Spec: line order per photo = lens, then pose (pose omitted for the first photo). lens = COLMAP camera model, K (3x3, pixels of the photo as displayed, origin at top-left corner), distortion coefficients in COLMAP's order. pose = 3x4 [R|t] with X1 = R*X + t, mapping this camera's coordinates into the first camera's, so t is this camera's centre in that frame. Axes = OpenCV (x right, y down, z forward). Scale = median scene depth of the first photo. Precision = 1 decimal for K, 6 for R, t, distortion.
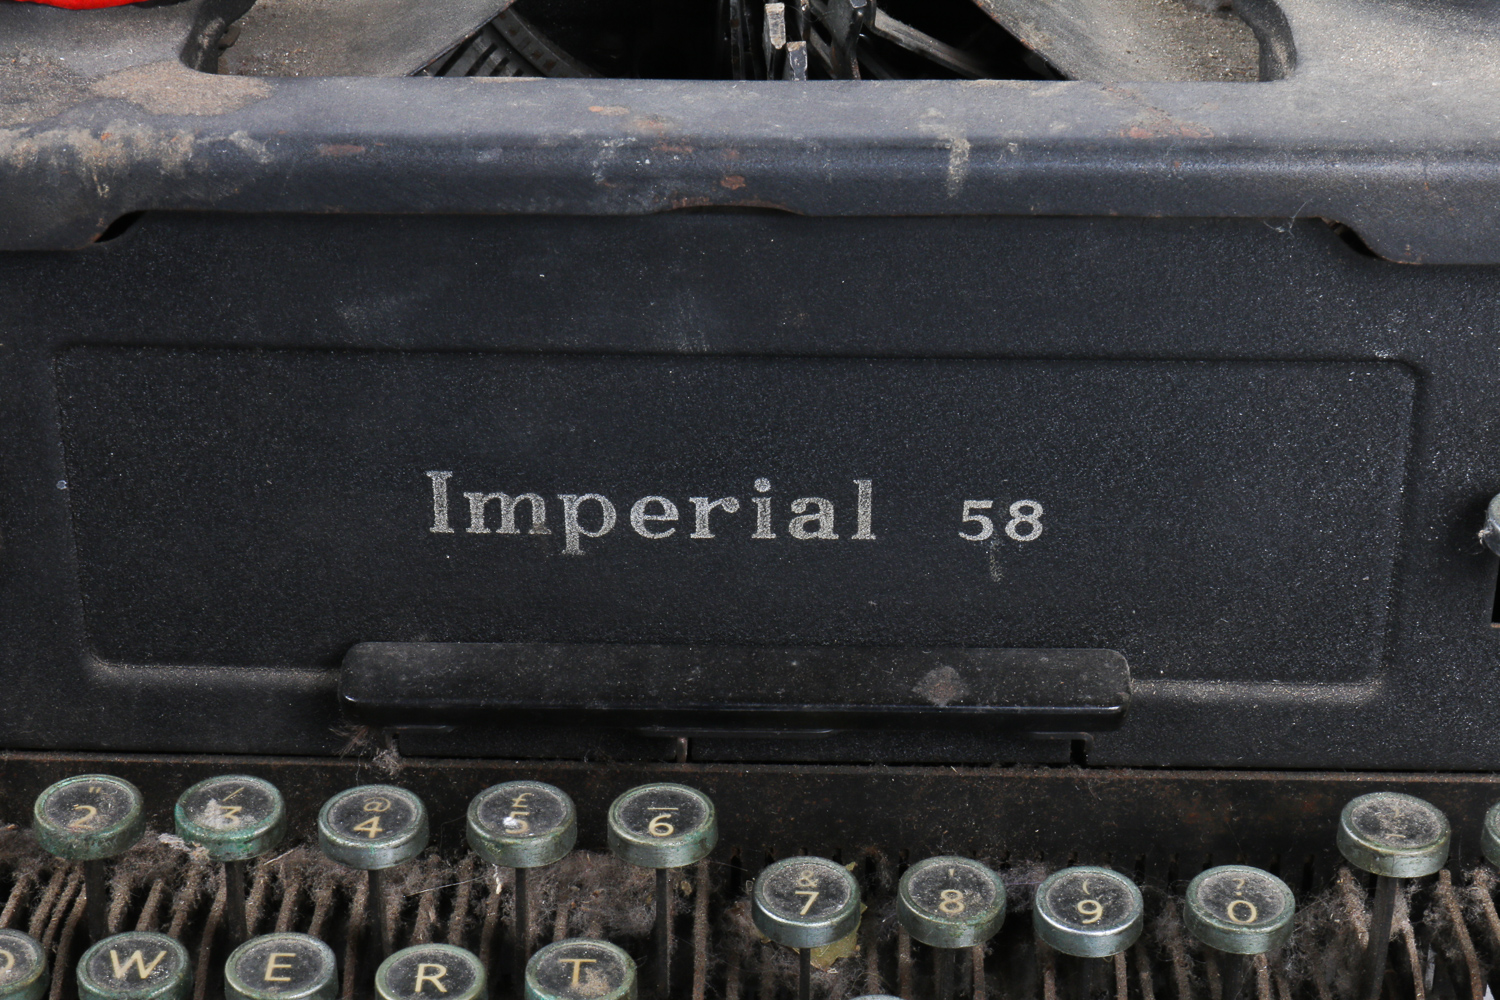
lens RADIAL K [[3369.7, 0, 750.0], [0, 3369.7, 500.0], [0, 0, 1]] dist [0.023662, -0.086050]
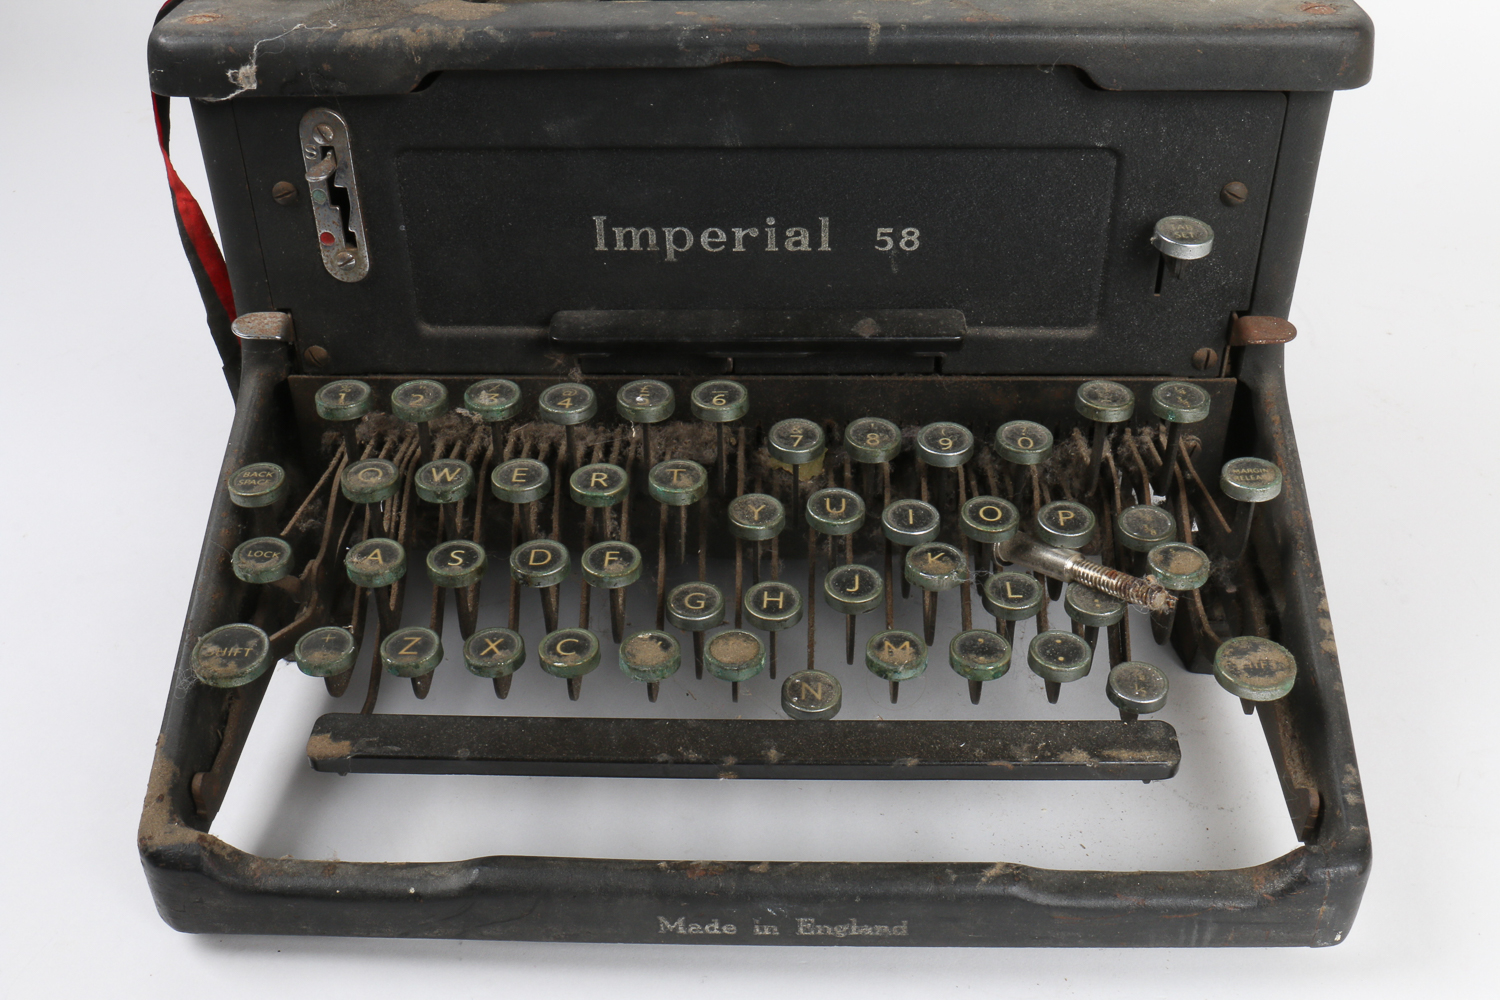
lens RADIAL K [[1586.8, 0, 742.1], [0, 1586.8, 476.1], [0, 0, 1]] dist [-0.108901, 0.033674]
pose [[0.999844, -0.011019, -0.013772, -0.001680], [0.012071, 0.996817, 0.078807, 0.068201], [0.012860, -0.078961, 0.996795, 0.107419]]
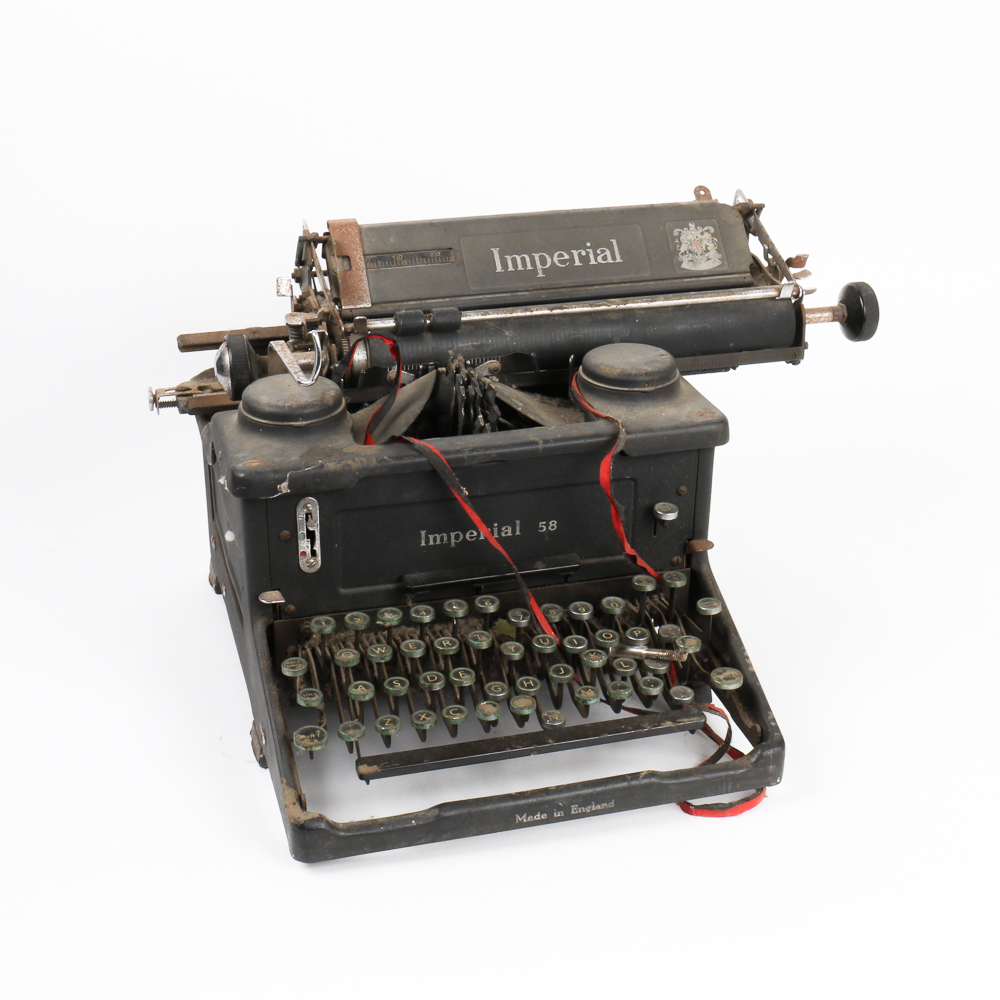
lens RADIAL K [[1561.7, 0, 500.0], [0, 1561.7, 500.0], [0, 0, 1]] dist [-0.090820, -0.010012]
pose [[0.956118, -0.121104, 0.266782, -0.528632], [0.142136, 0.987971, -0.060916, 0.088481], [-0.256195, 0.096162, 0.961830, -0.951508]]
